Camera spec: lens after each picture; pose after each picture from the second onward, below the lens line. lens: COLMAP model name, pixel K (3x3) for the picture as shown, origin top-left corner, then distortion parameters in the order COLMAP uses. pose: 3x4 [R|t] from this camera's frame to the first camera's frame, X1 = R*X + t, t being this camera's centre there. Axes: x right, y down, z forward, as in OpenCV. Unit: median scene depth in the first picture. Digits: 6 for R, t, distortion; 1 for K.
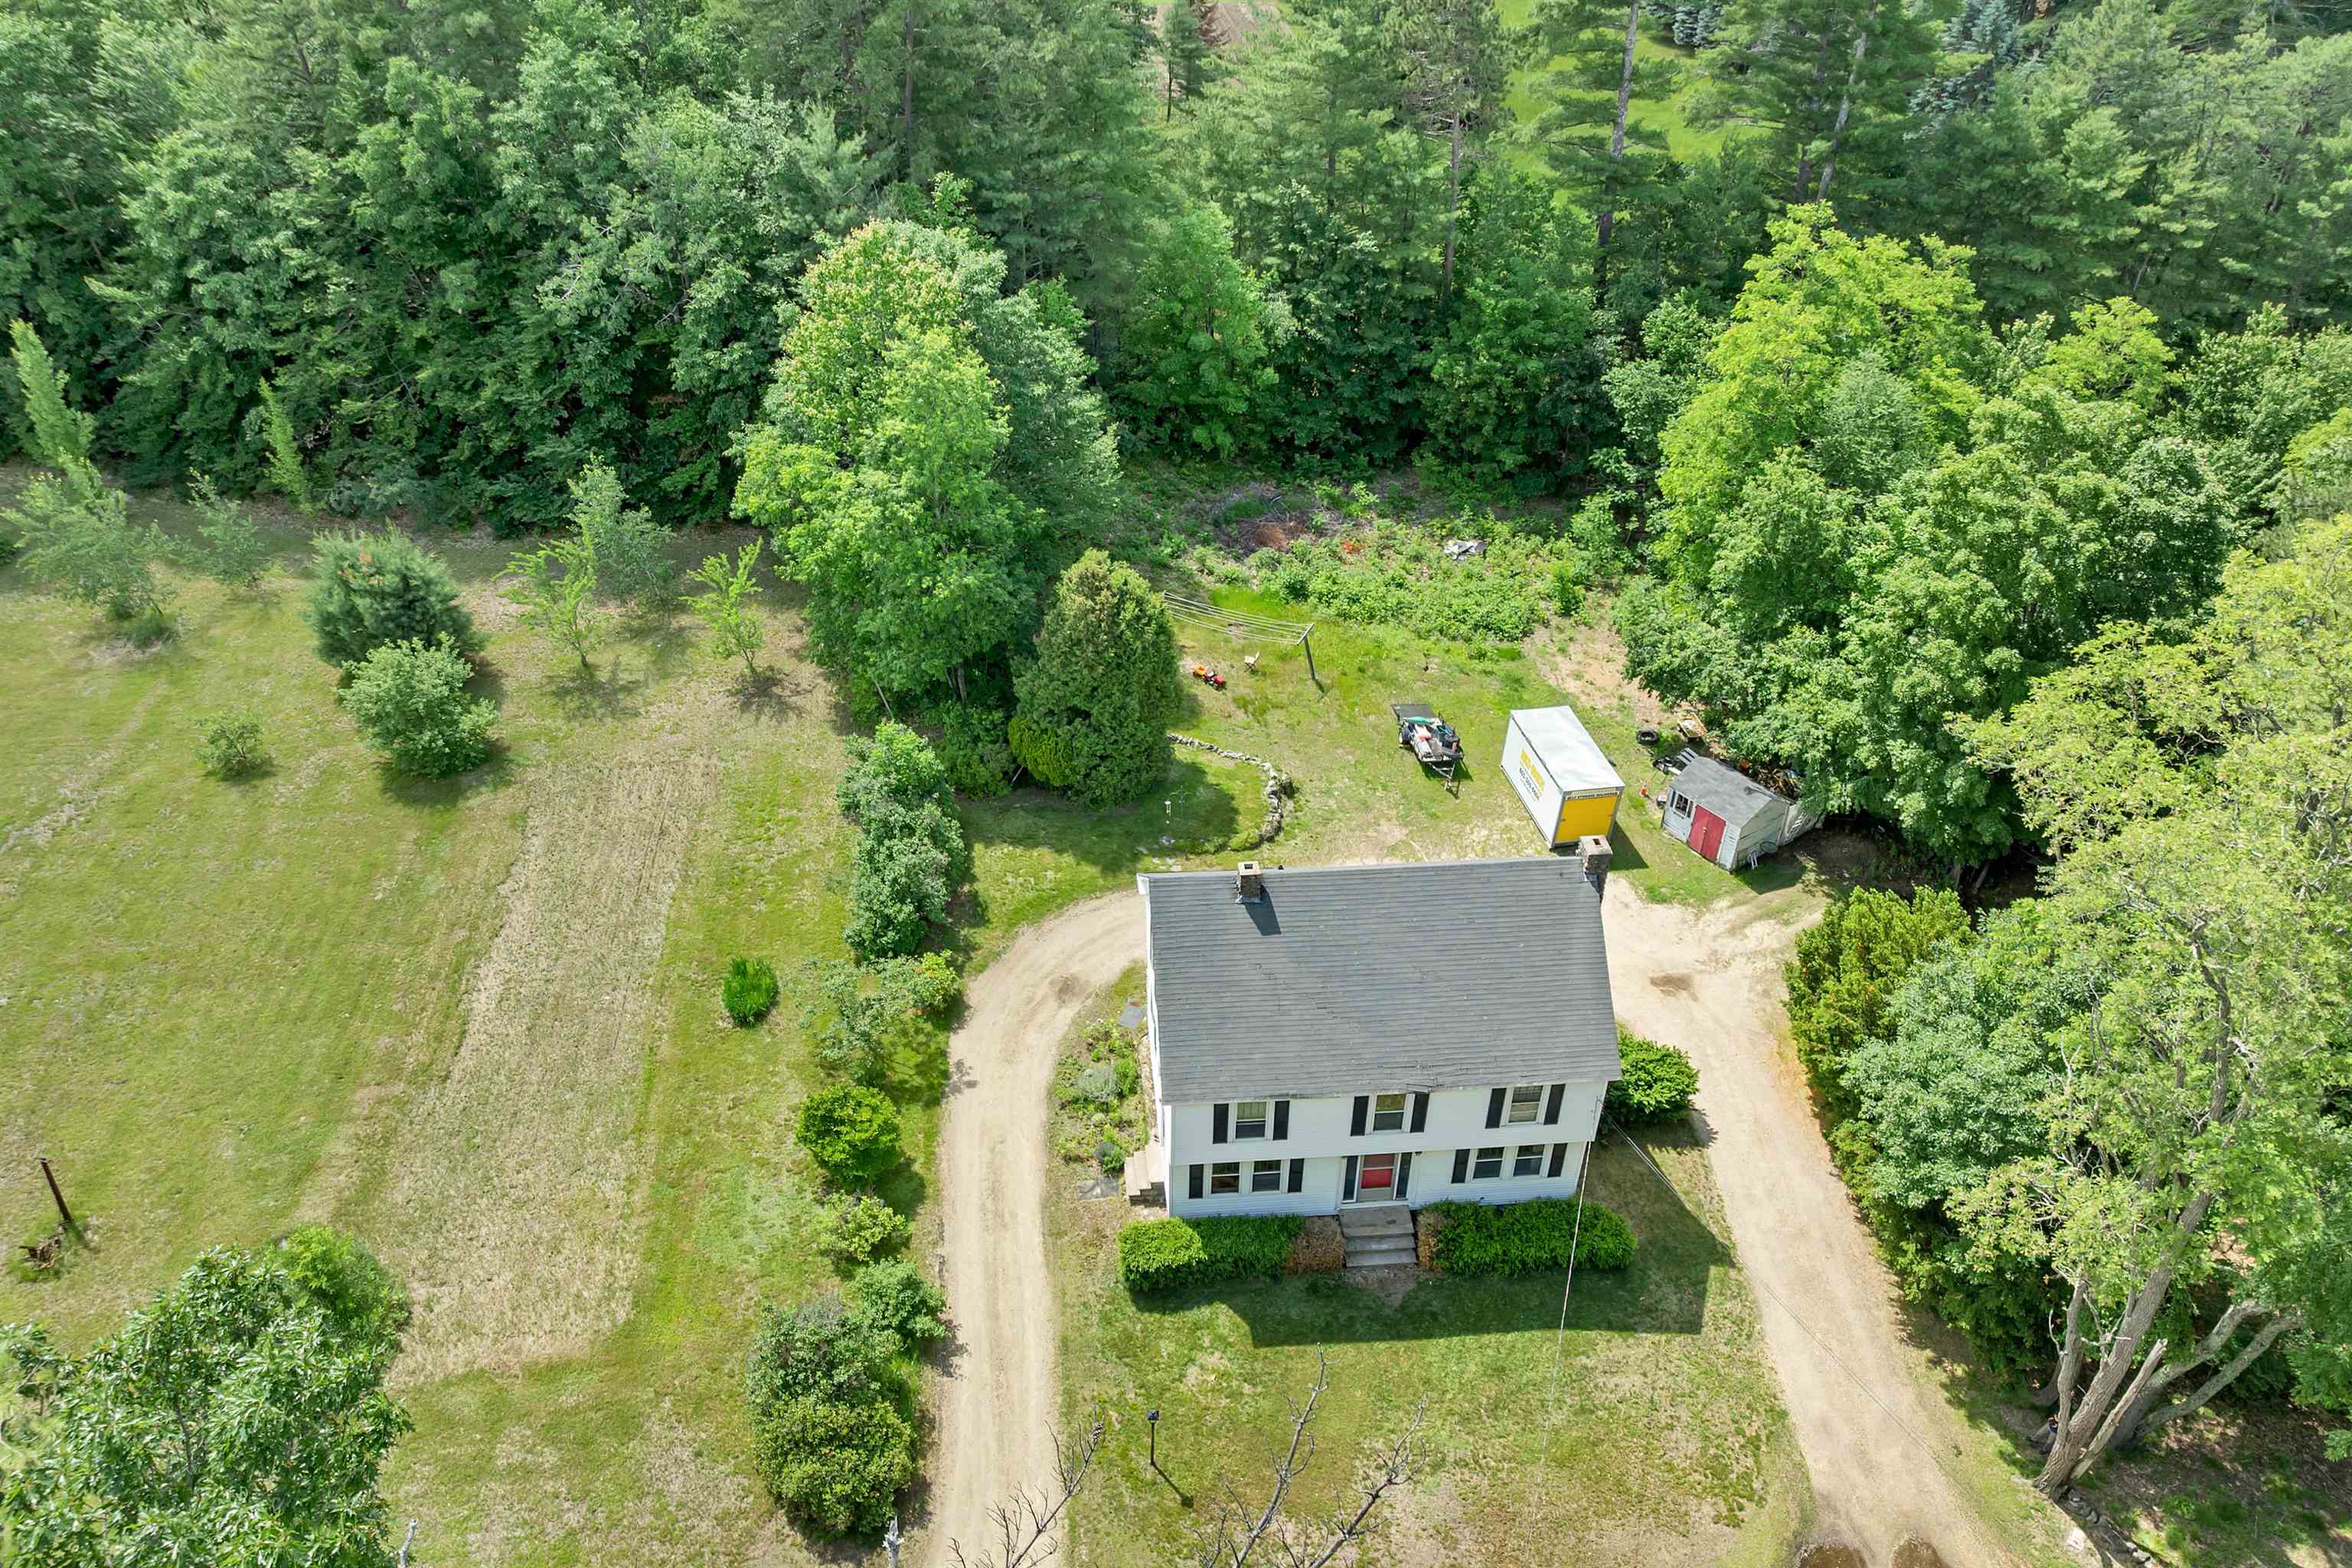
lens RADIAL K [[1695.0, 0, 1182.7], [0, 1695.0, 883.4], [0, 0, 1]] dist [-0.041151, 0.003842]
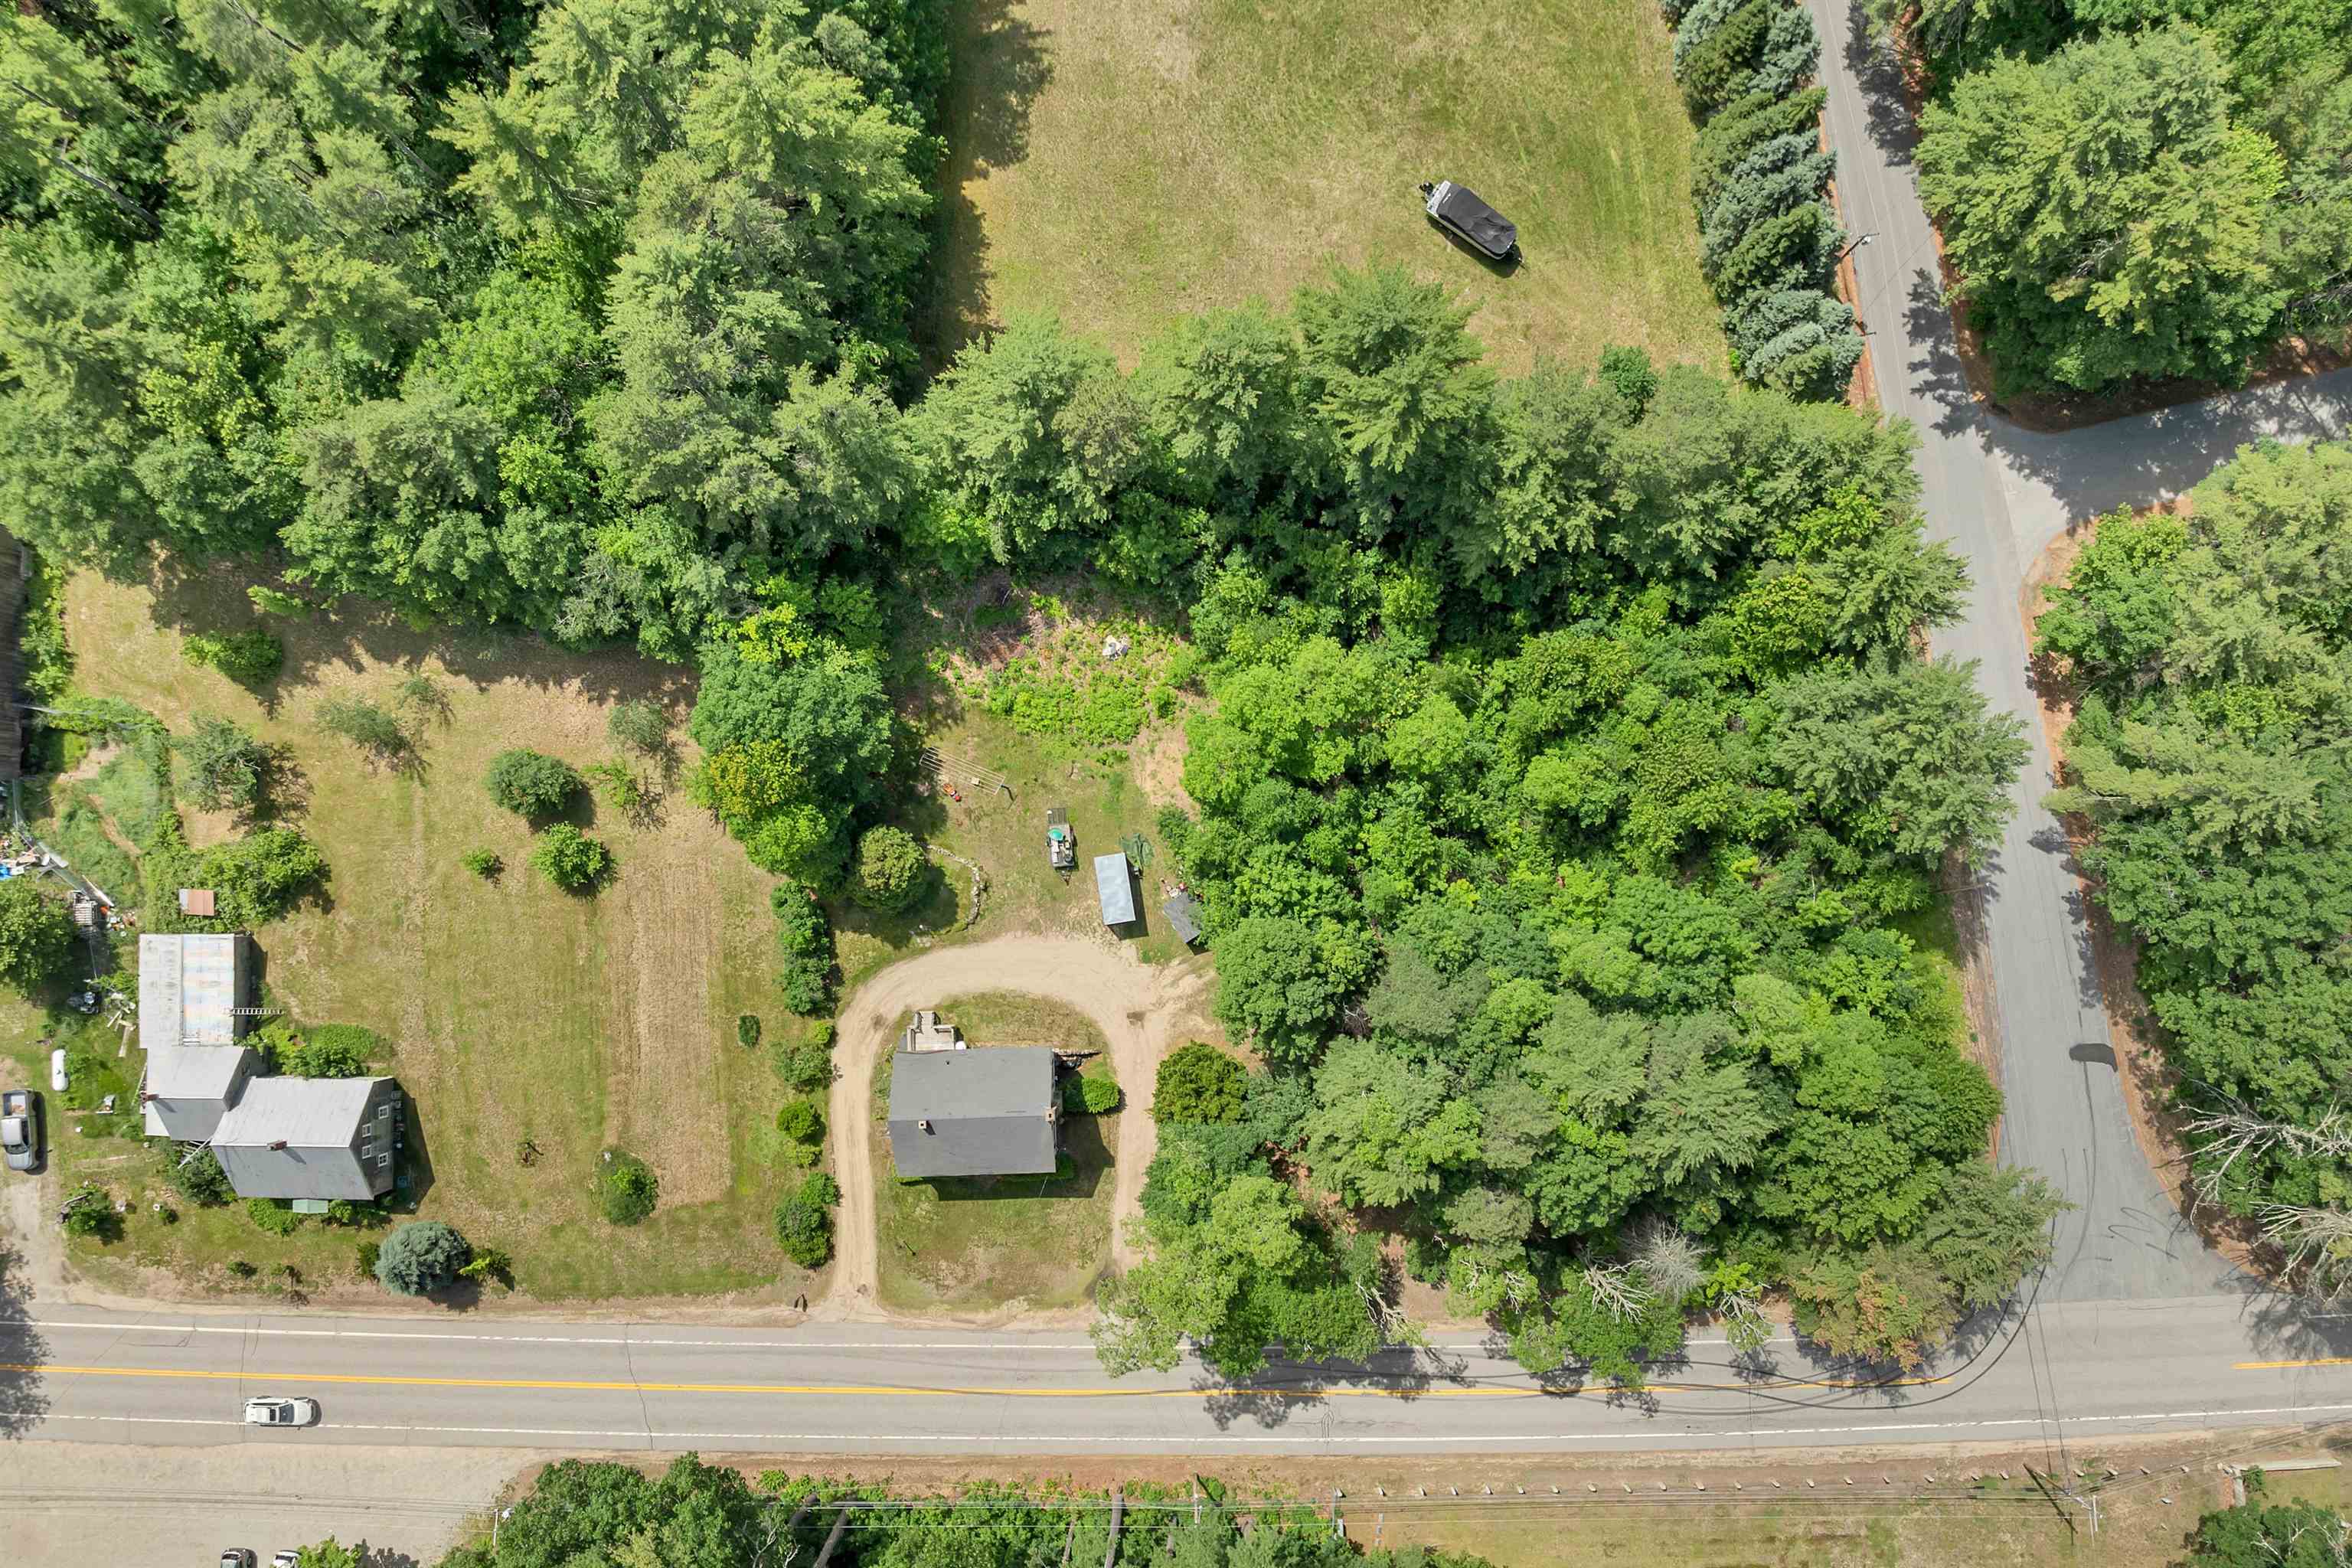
lens RADIAL K [[1692.5, 0, 1171.2], [0, 1692.5, 890.2], [0, 0, 1]] dist [-0.045738, 0.013704]
pose [[0.998289, 0.058454, 0.001469, 0.392505], [-0.038167, 0.632366, 0.773729, -2.270877], [0.044298, -0.772461, 0.633515, -0.432905]]
